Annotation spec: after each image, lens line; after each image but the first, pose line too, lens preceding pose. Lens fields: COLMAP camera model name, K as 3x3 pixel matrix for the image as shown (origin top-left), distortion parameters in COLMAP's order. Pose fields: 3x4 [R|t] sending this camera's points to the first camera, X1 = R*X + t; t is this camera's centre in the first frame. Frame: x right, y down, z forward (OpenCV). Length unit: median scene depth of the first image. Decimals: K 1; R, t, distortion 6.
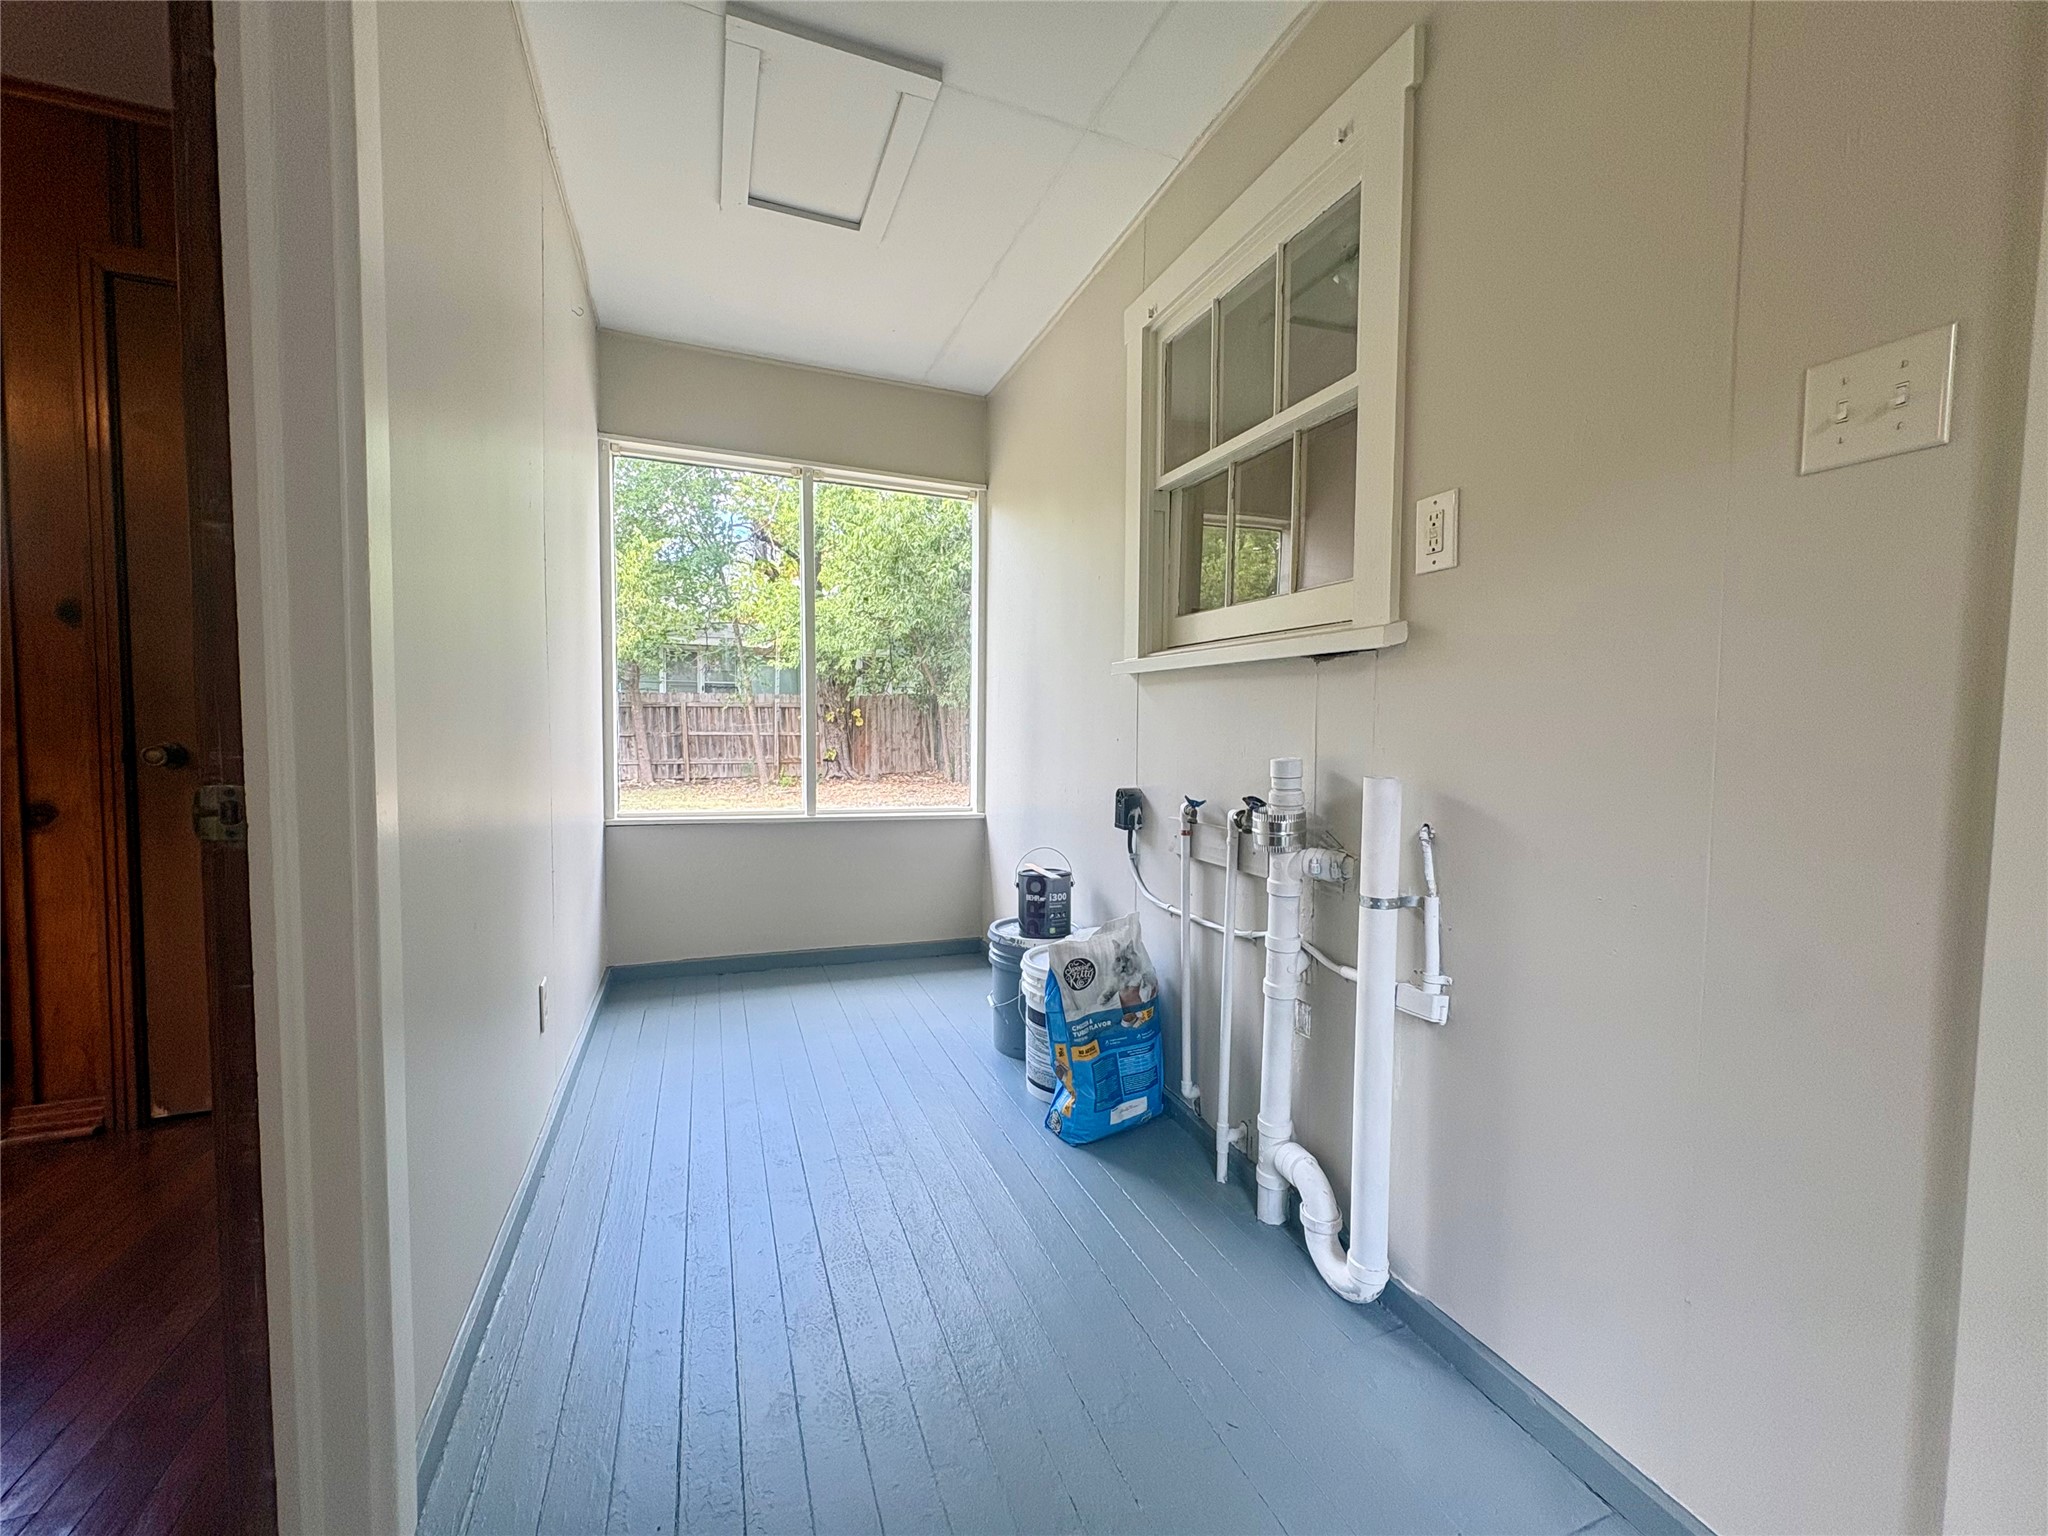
lens RADIAL K [[815.7, 0, 1023.2], [0, 815.7, 767.9], [0, 0, 1]] dist [-0.000115, -0.000110]
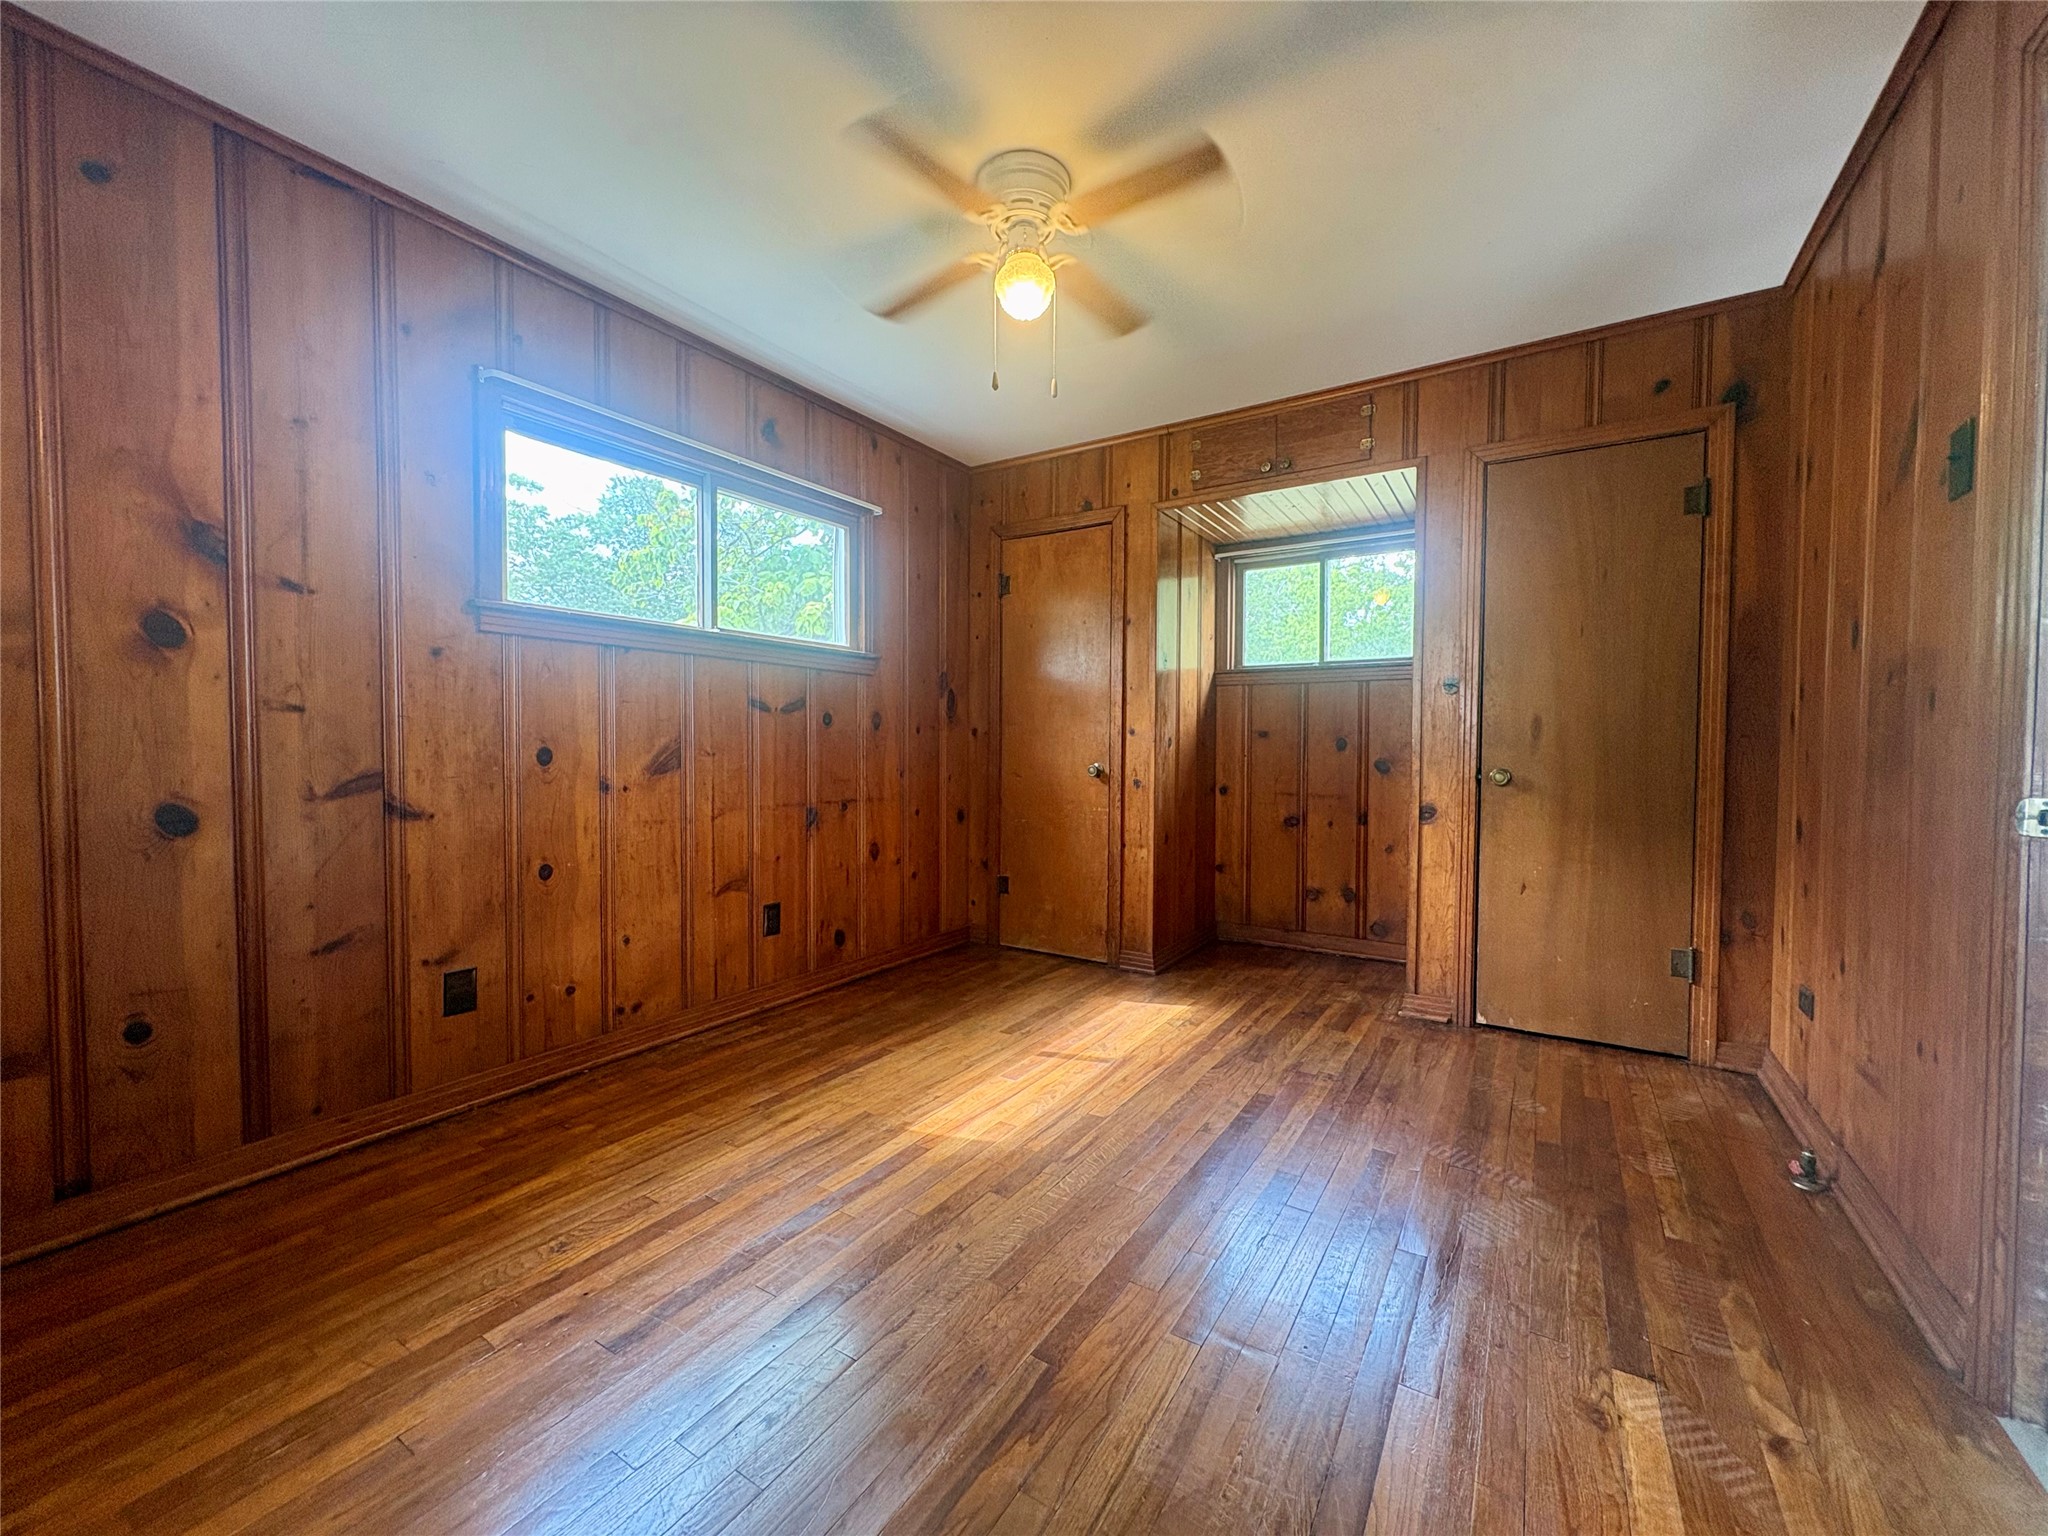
lens RADIAL K [[815.7, 0, 1025.5], [0, 815.7, 764.3], [0, 0, 1]] dist [-0.000115, -0.000110]
pose [[0.591005, 0.003888, -0.806658, -0.370870], [-0.037436, 0.999043, -0.022612, 0.027289], [0.805799, 0.043562, 0.590585, -0.567038]]
